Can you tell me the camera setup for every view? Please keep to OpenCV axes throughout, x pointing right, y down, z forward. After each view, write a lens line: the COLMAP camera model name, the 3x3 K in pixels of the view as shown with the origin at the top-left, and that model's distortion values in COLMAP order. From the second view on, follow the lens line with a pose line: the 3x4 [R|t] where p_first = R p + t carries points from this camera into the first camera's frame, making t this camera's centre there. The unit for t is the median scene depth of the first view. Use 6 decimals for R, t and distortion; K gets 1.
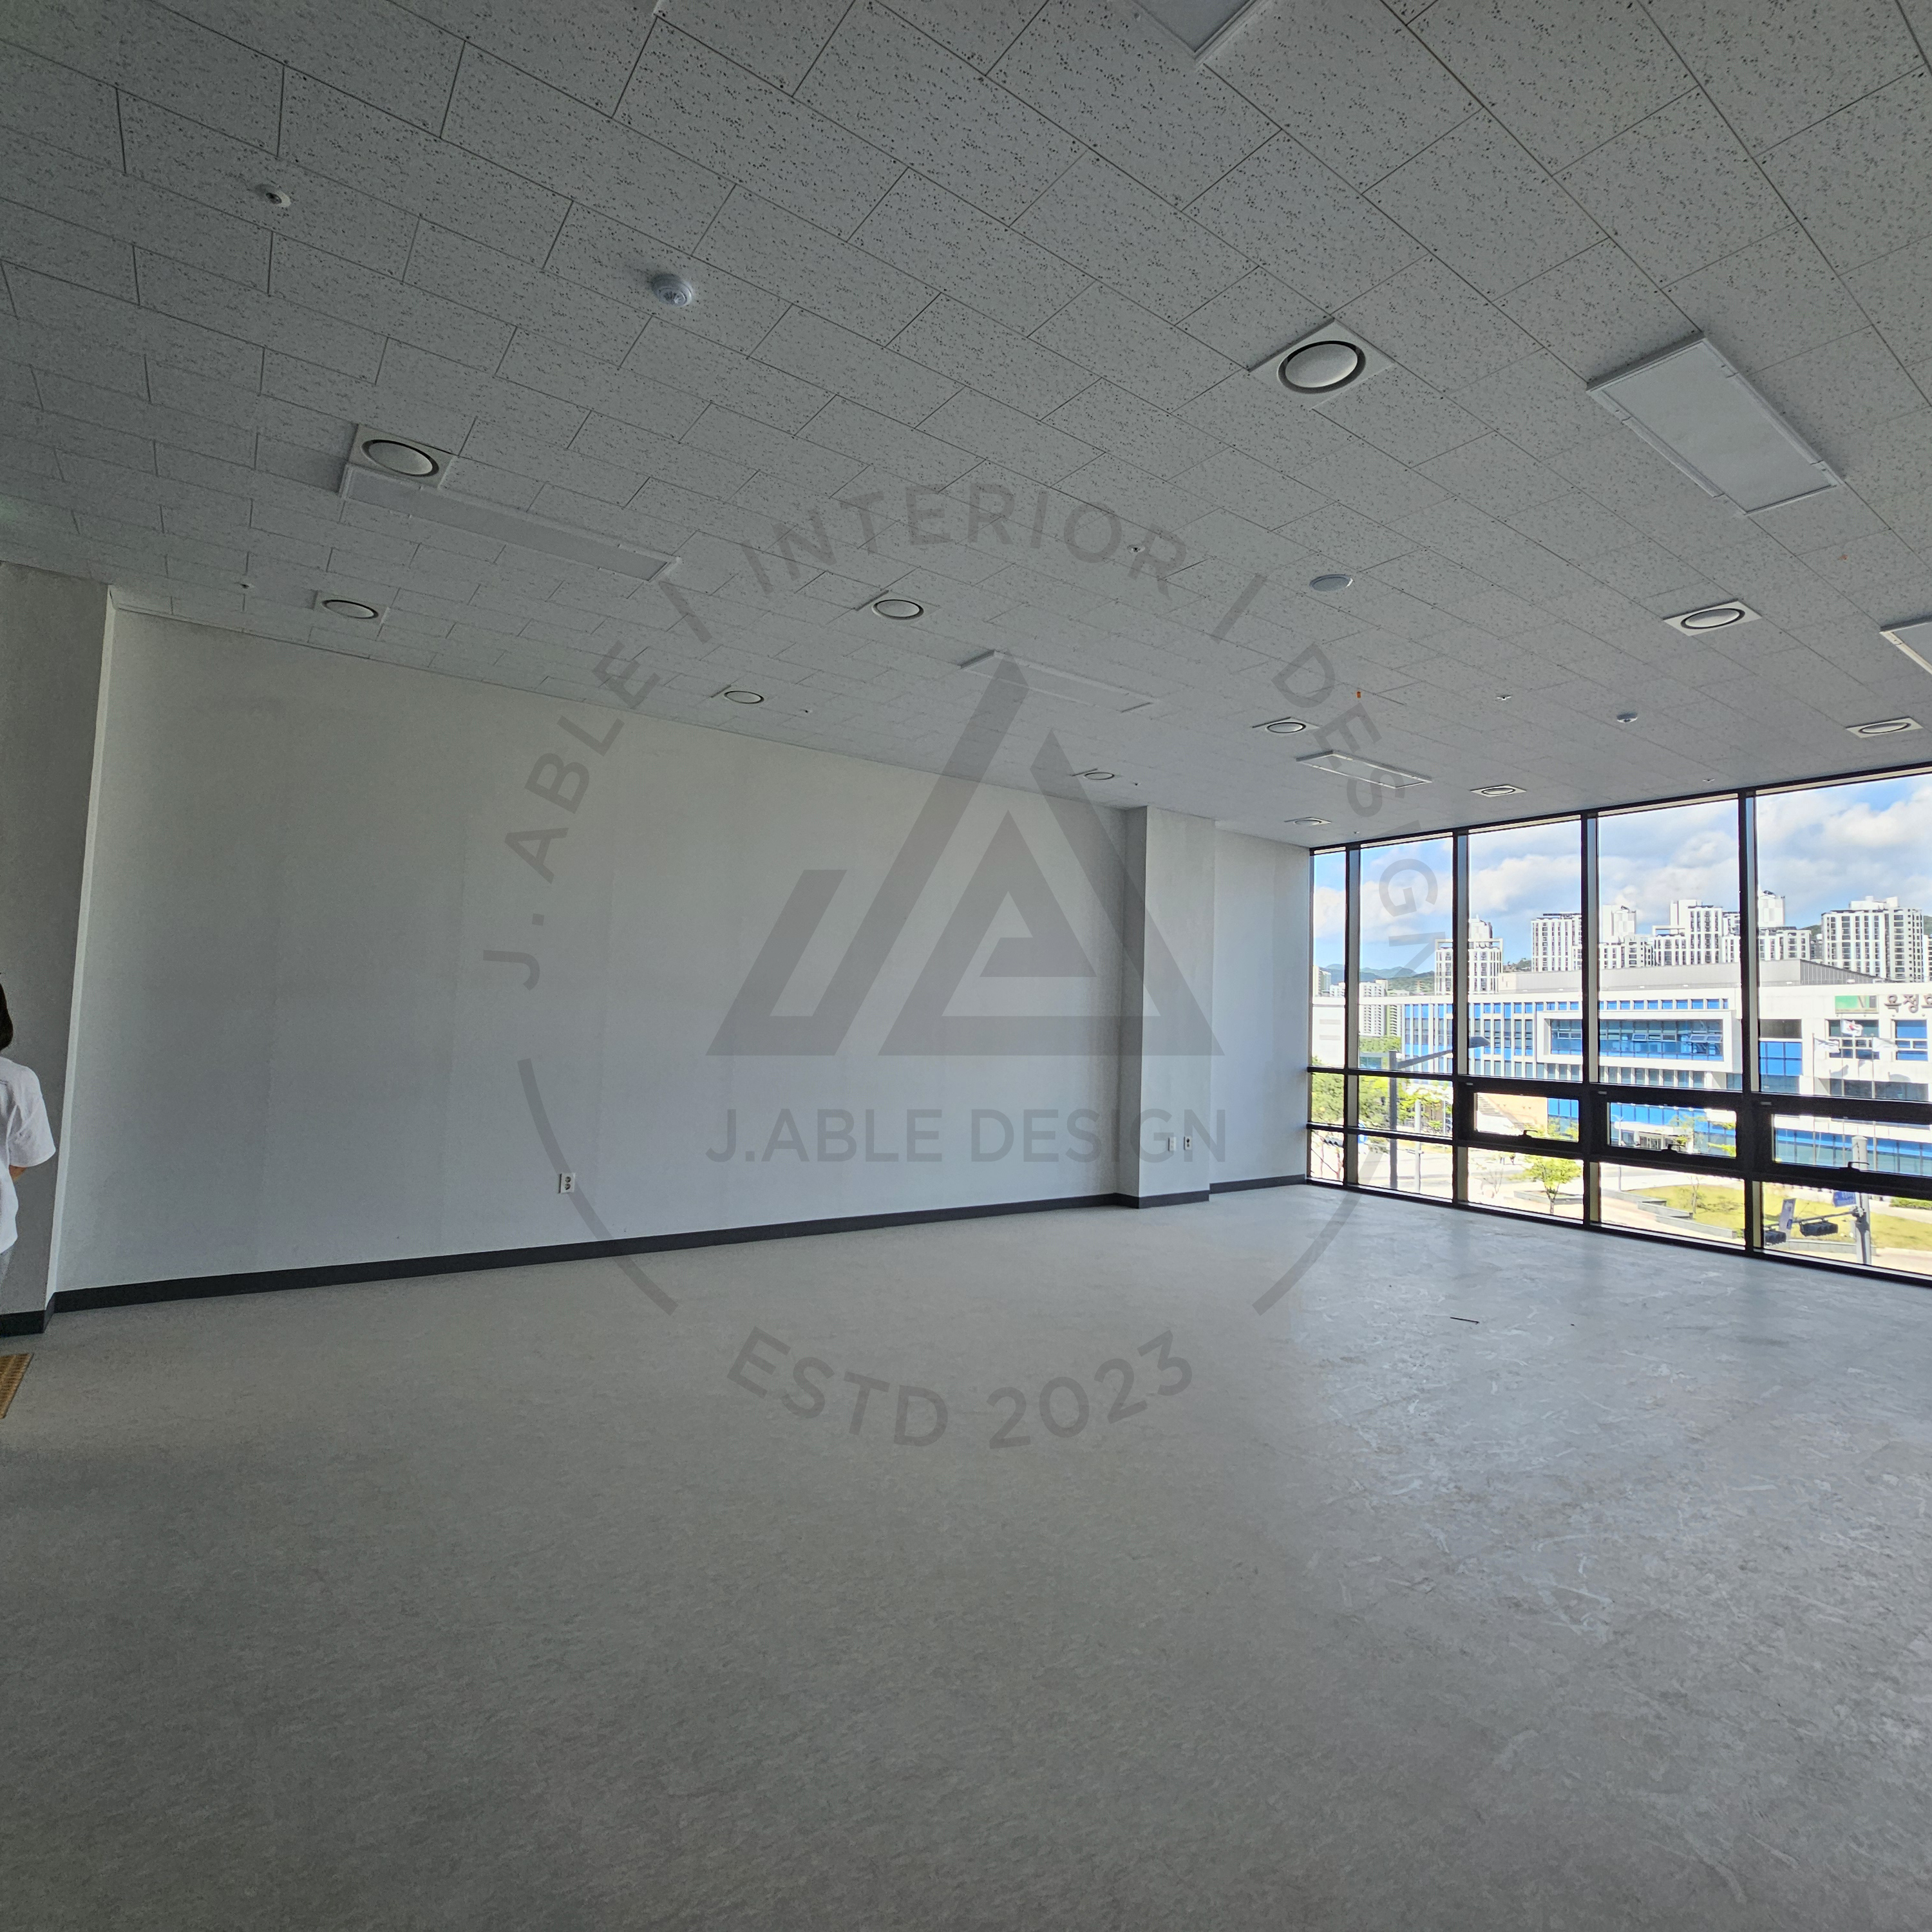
lens RADIAL K [[1047.8, 0, 970.7], [0, 1047.8, 956.6], [0, 0, 1]] dist [0.000503, 0.001077]
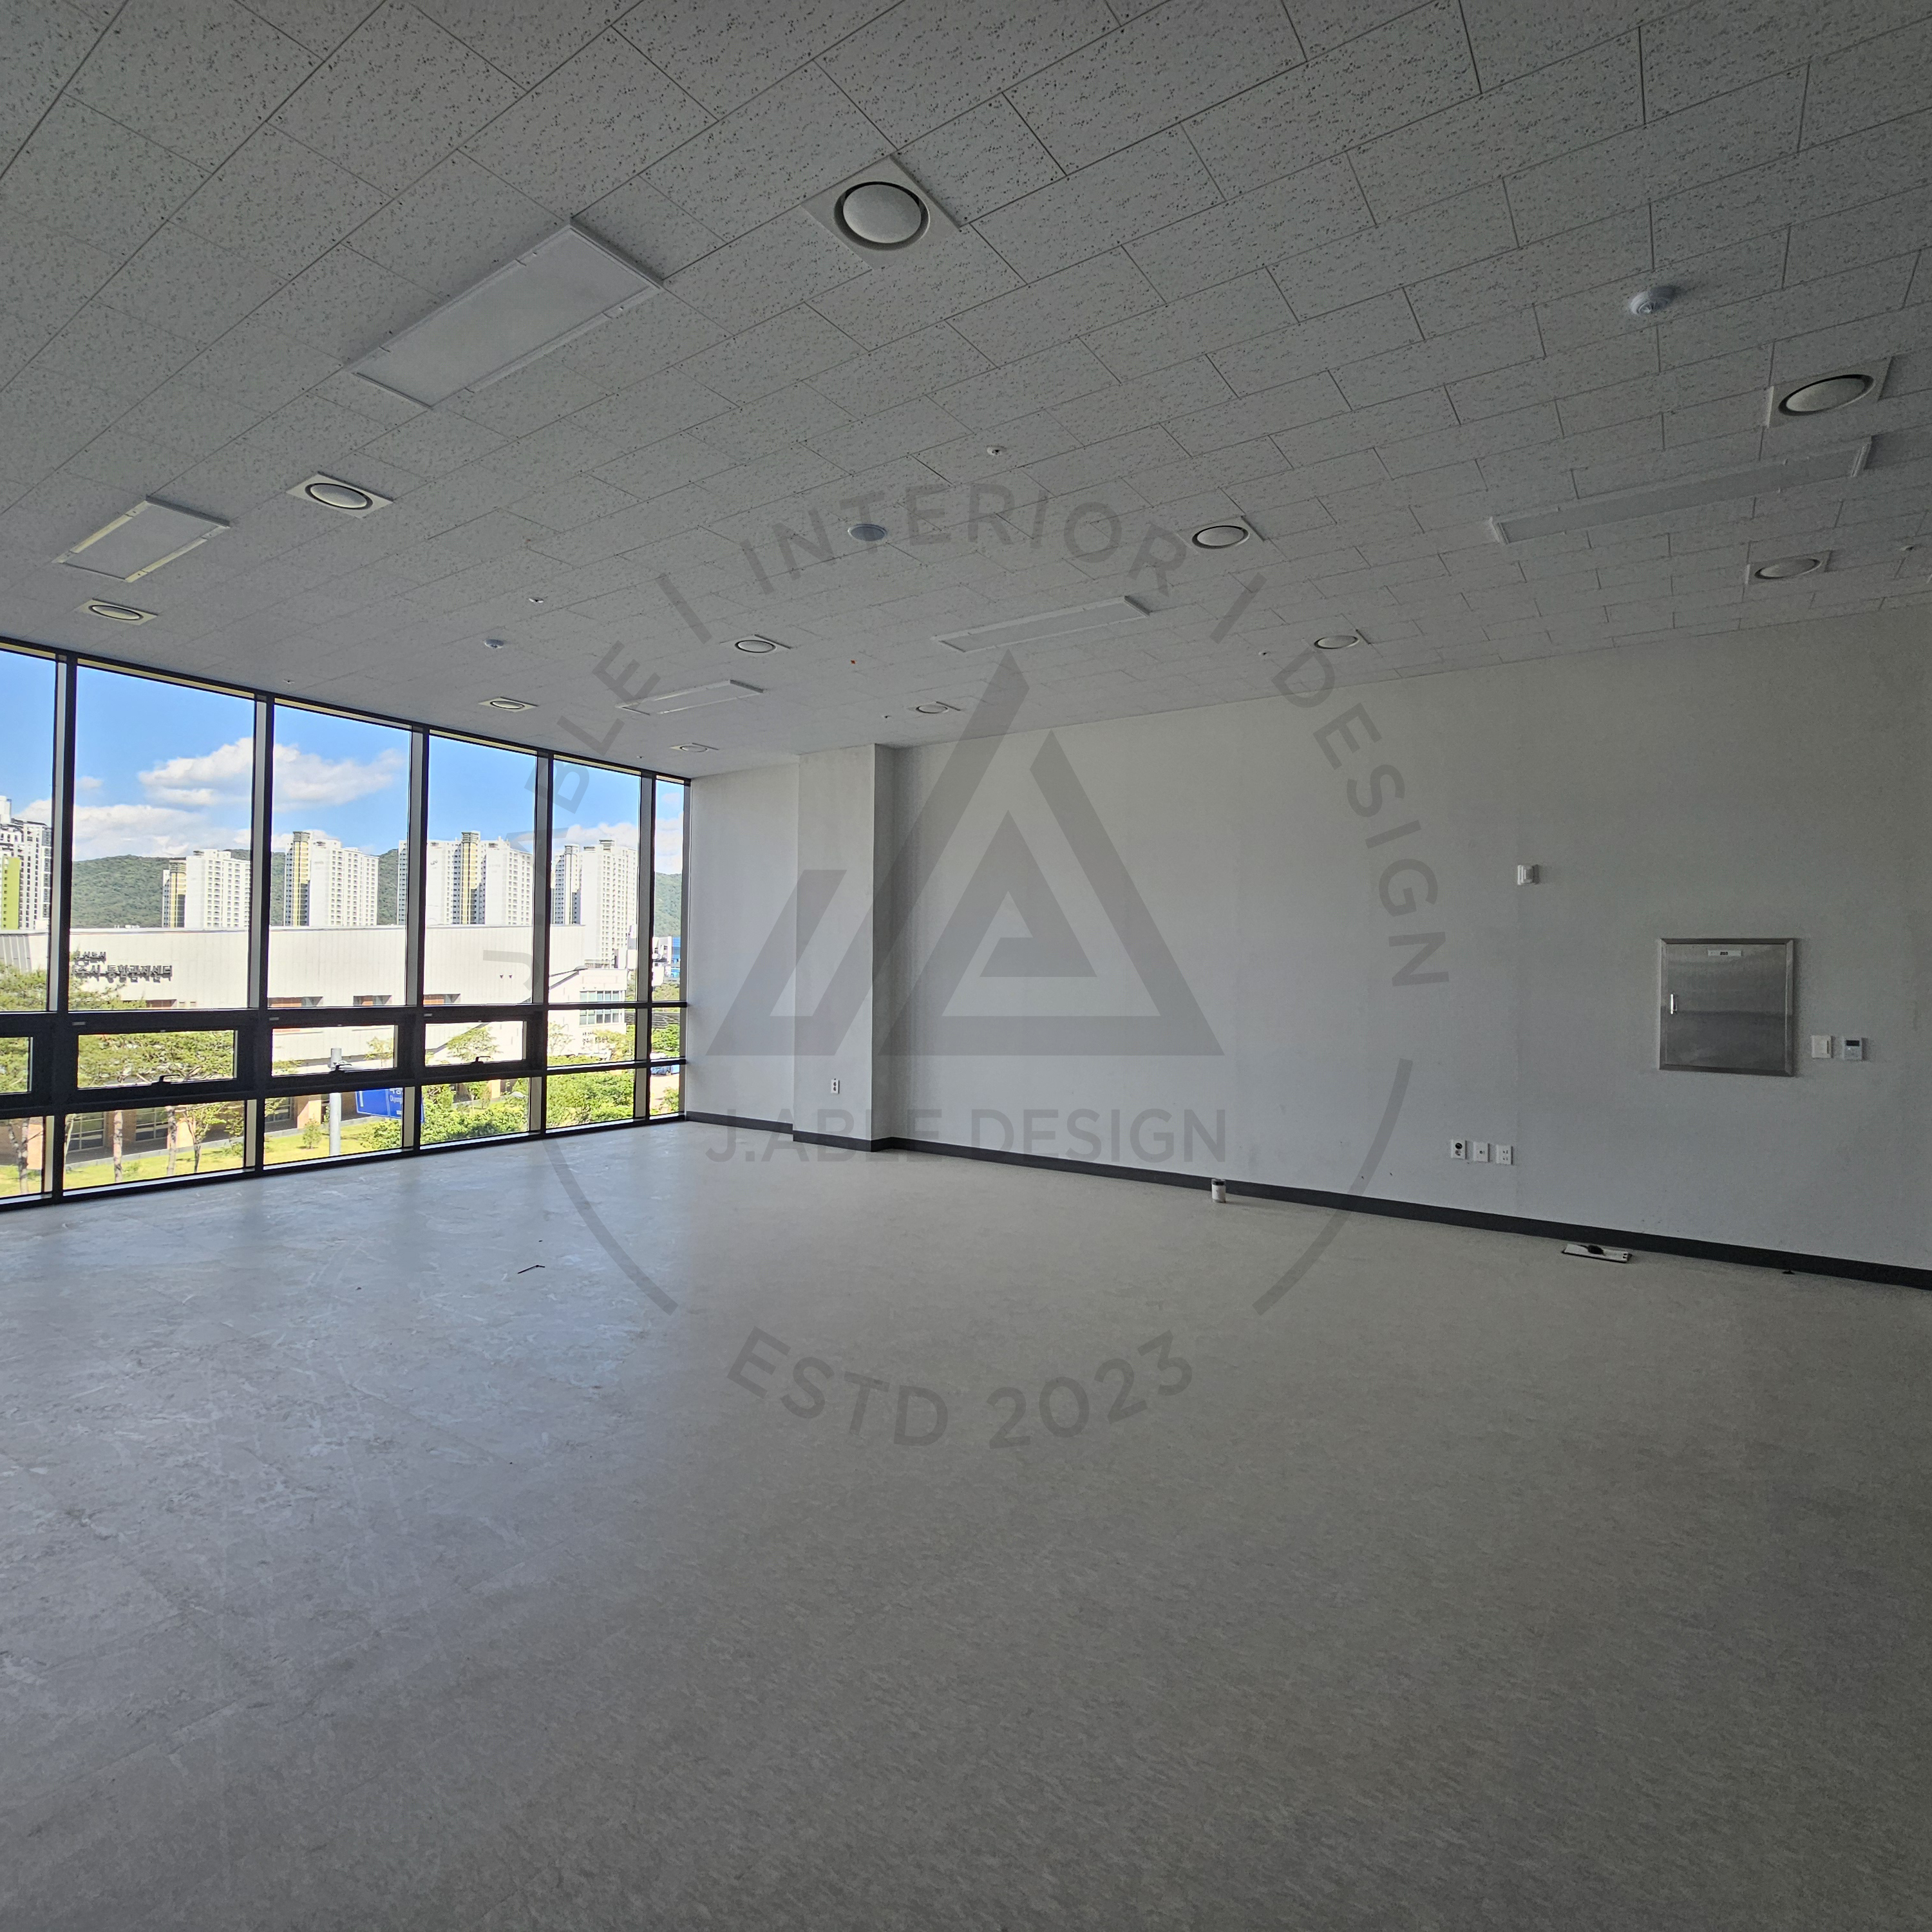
lens RADIAL K [[1047.8, 0, 970.7], [0, 1047.8, 956.6], [0, 0, 1]] dist [0.000503, 0.001077]
pose [[-0.332890, -0.019615, 0.942761, -0.504462], [-0.094565, 0.995438, -0.012680, 0.044845], [-0.938212, -0.093373, -0.333227, 0.917449]]
